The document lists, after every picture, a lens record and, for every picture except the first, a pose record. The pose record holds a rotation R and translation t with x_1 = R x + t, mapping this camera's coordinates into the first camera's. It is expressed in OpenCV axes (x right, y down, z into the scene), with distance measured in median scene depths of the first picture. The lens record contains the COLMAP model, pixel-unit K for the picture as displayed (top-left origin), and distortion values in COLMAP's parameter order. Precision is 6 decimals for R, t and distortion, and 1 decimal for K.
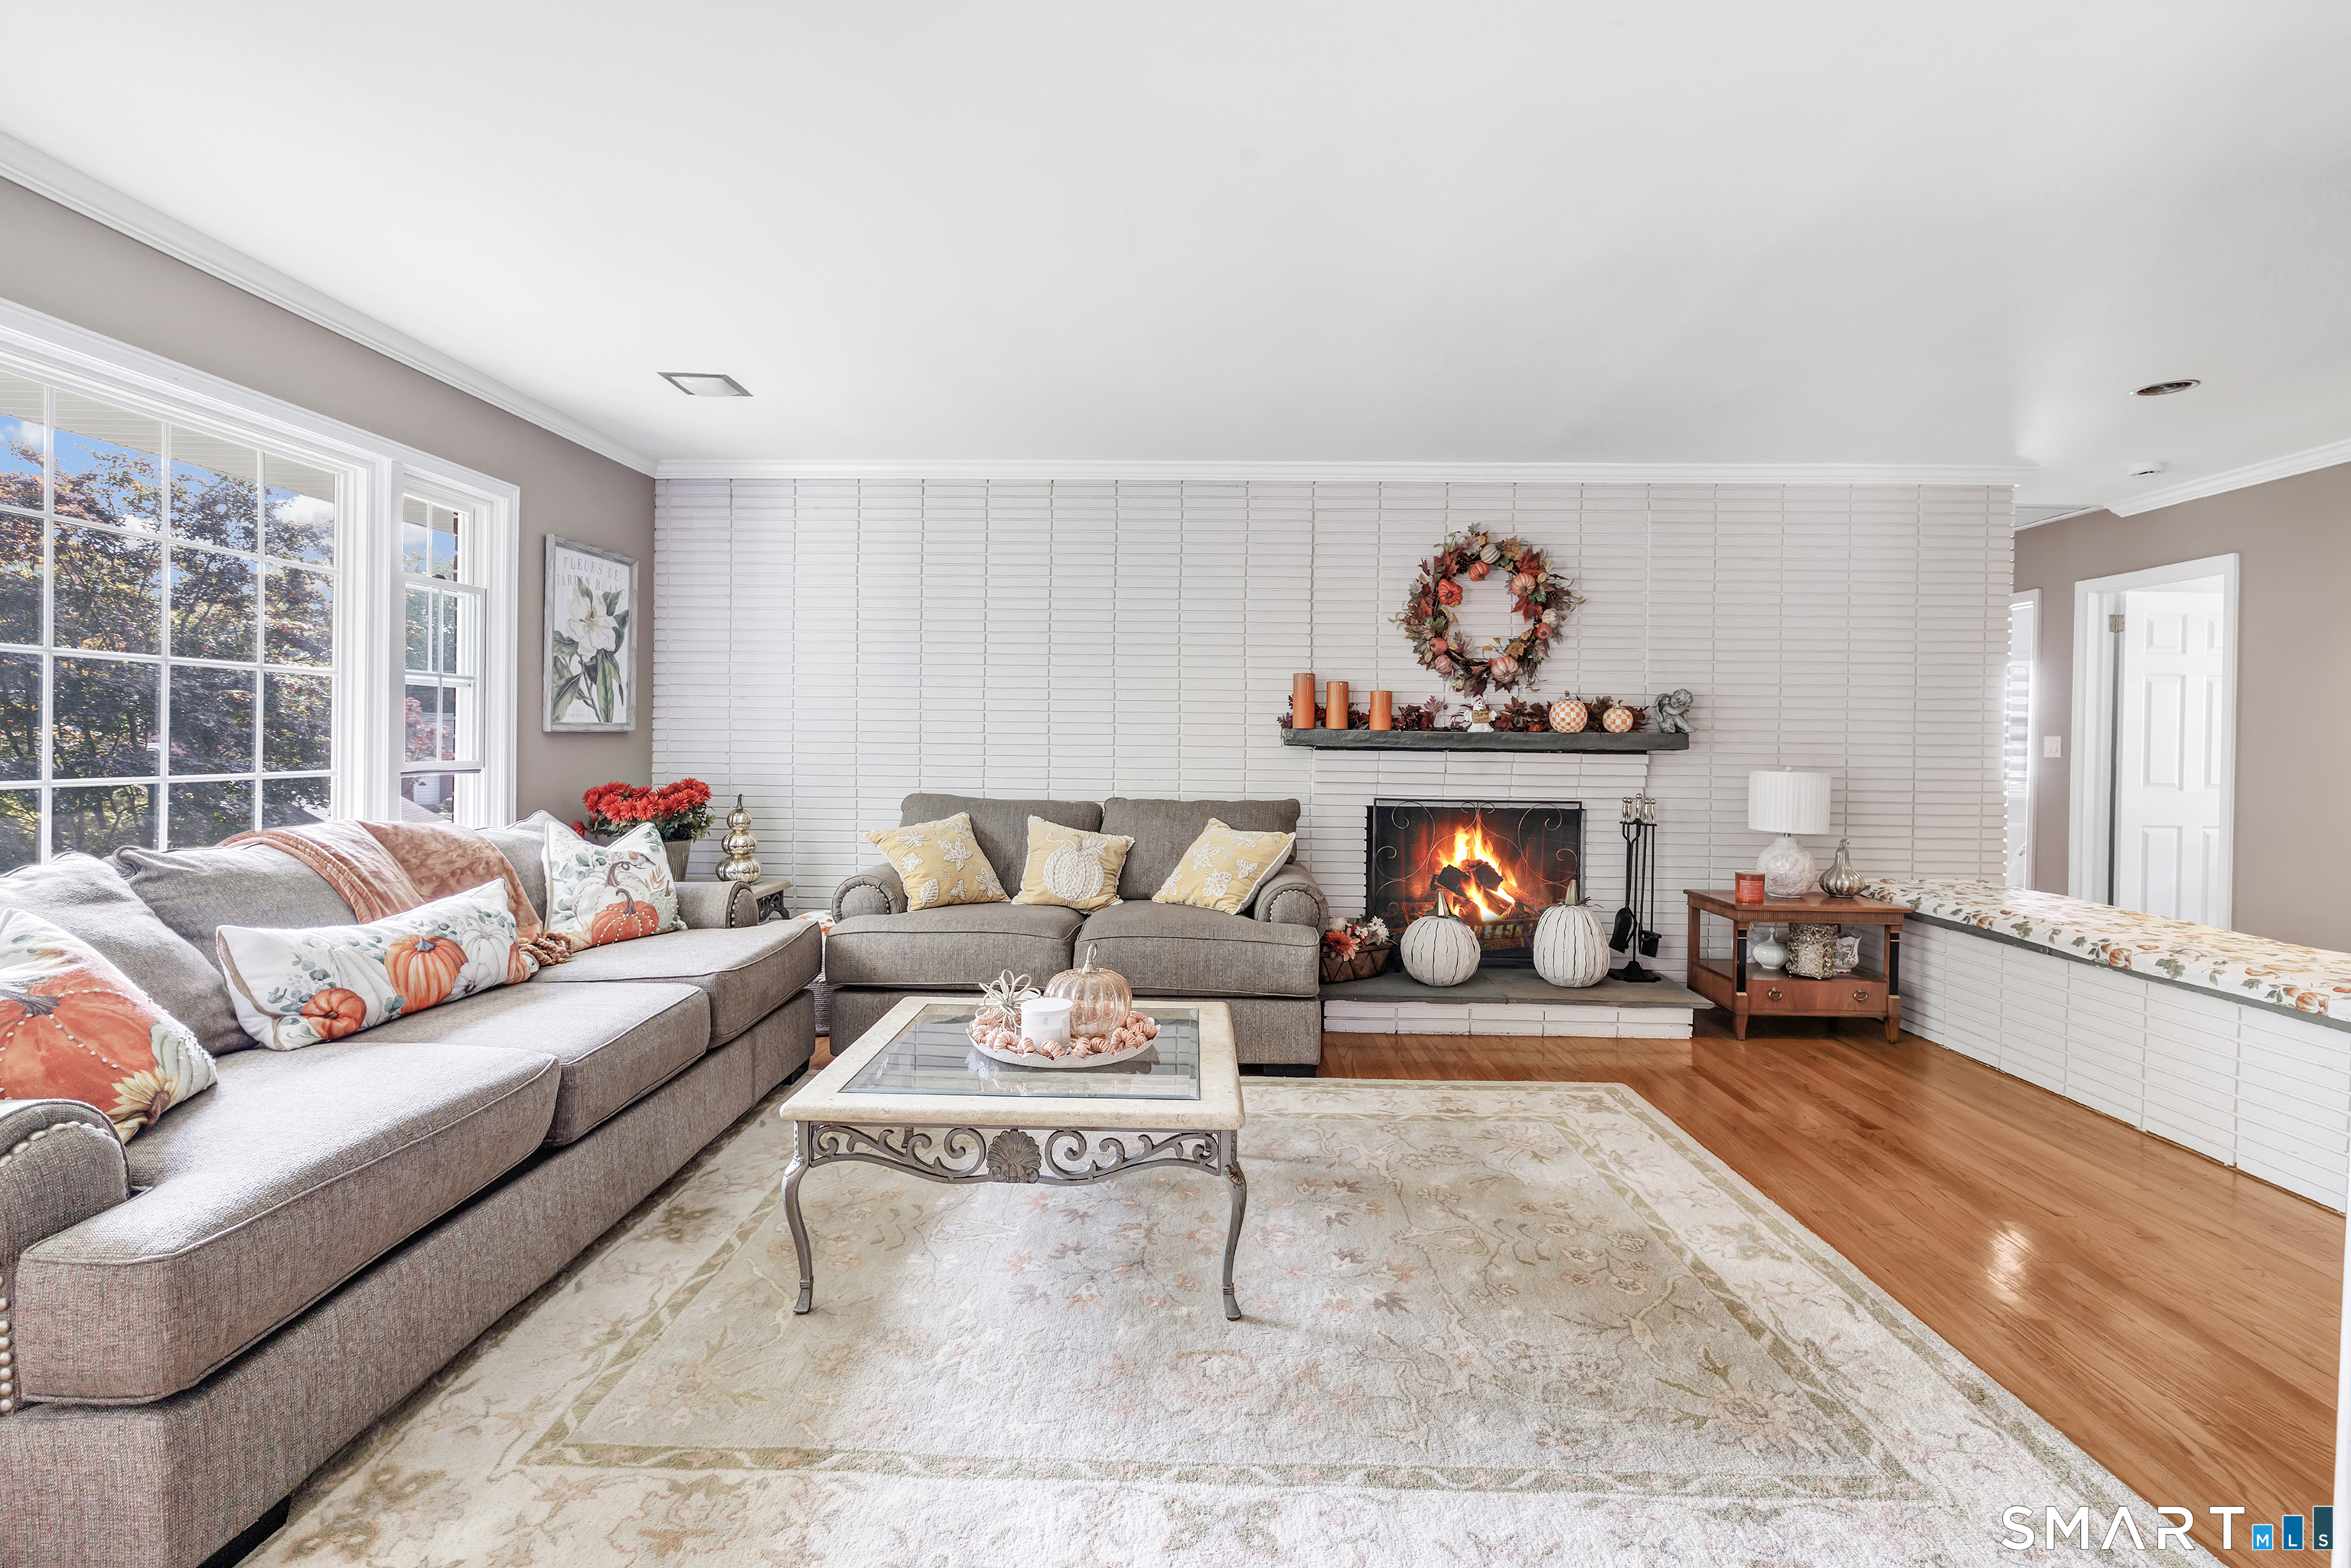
lens RADIAL K [[1039.0, 0, 1171.4], [0, 1039.0, 745.2], [0, 0, 1]] dist [0.001269, 0.000043]
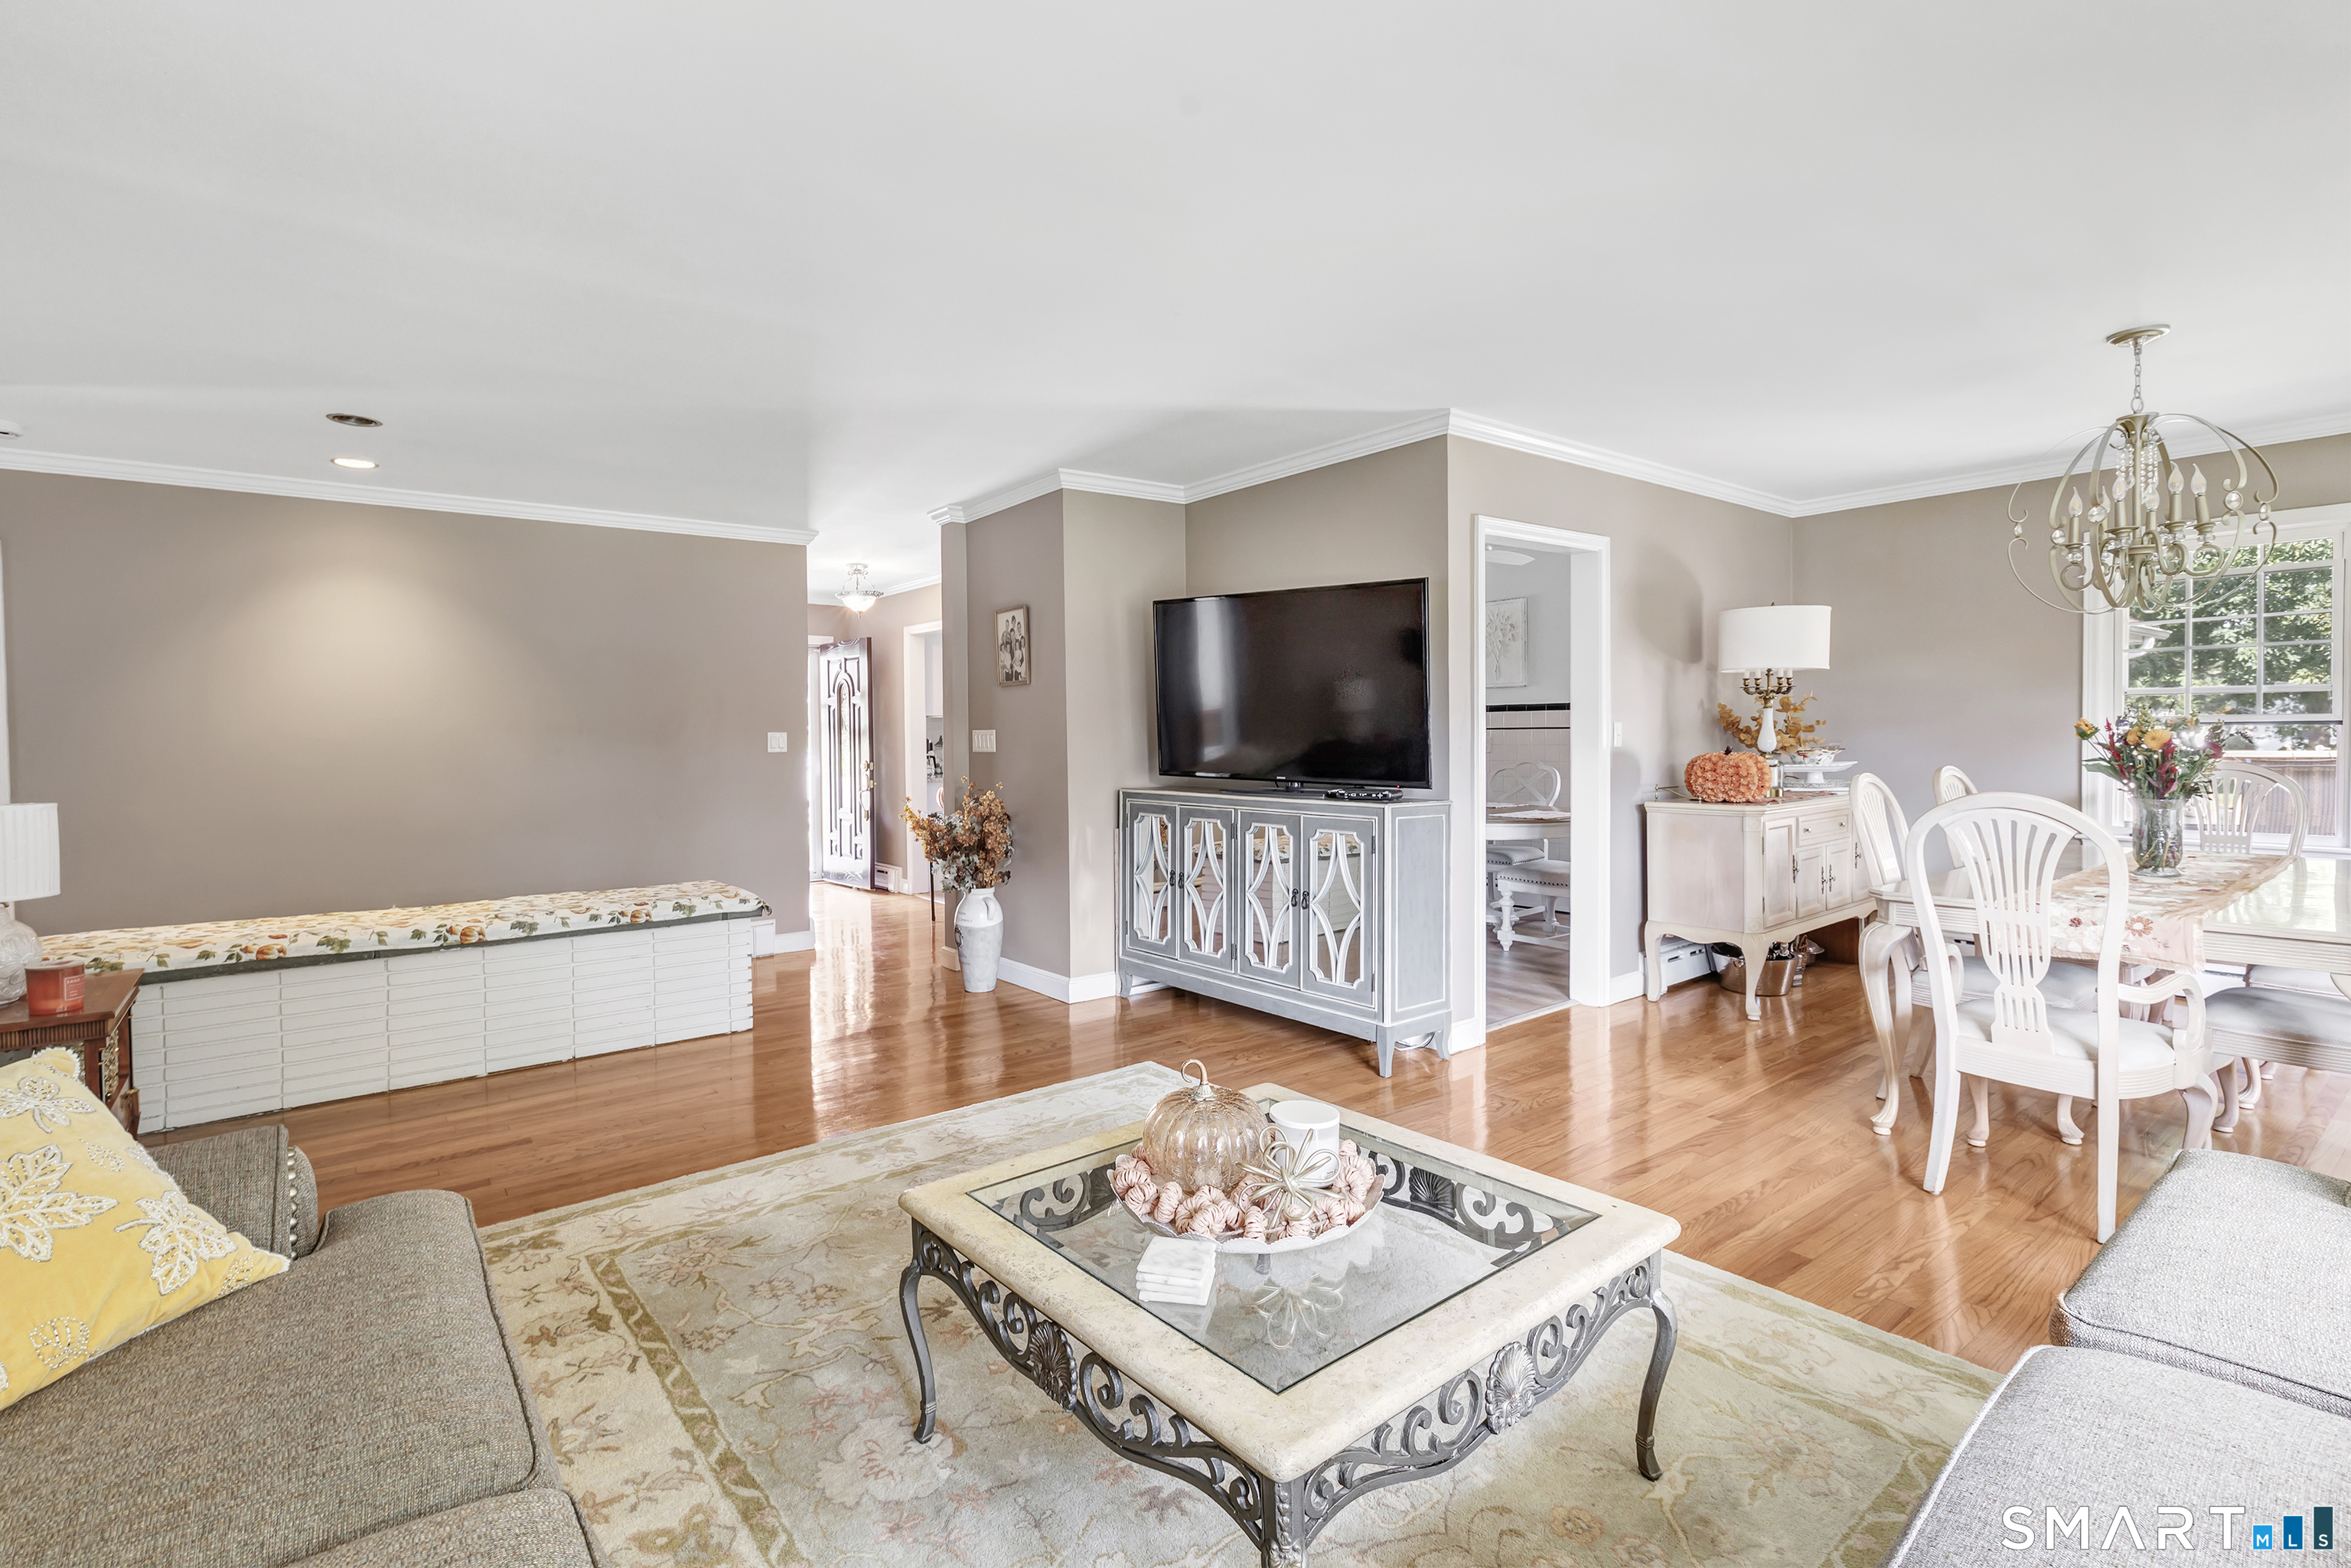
lens RADIAL K [[1059.2, 0, 1167.3], [0, 1059.2, 756.7], [0, 0, 1]] dist [-0.002232, -0.000015]
pose [[-0.642121, -0.021448, 0.766304, -0.336180], [0.009354, 0.999315, 0.035808, -0.018857], [-0.766547, 0.030161, -0.641480, 0.823476]]
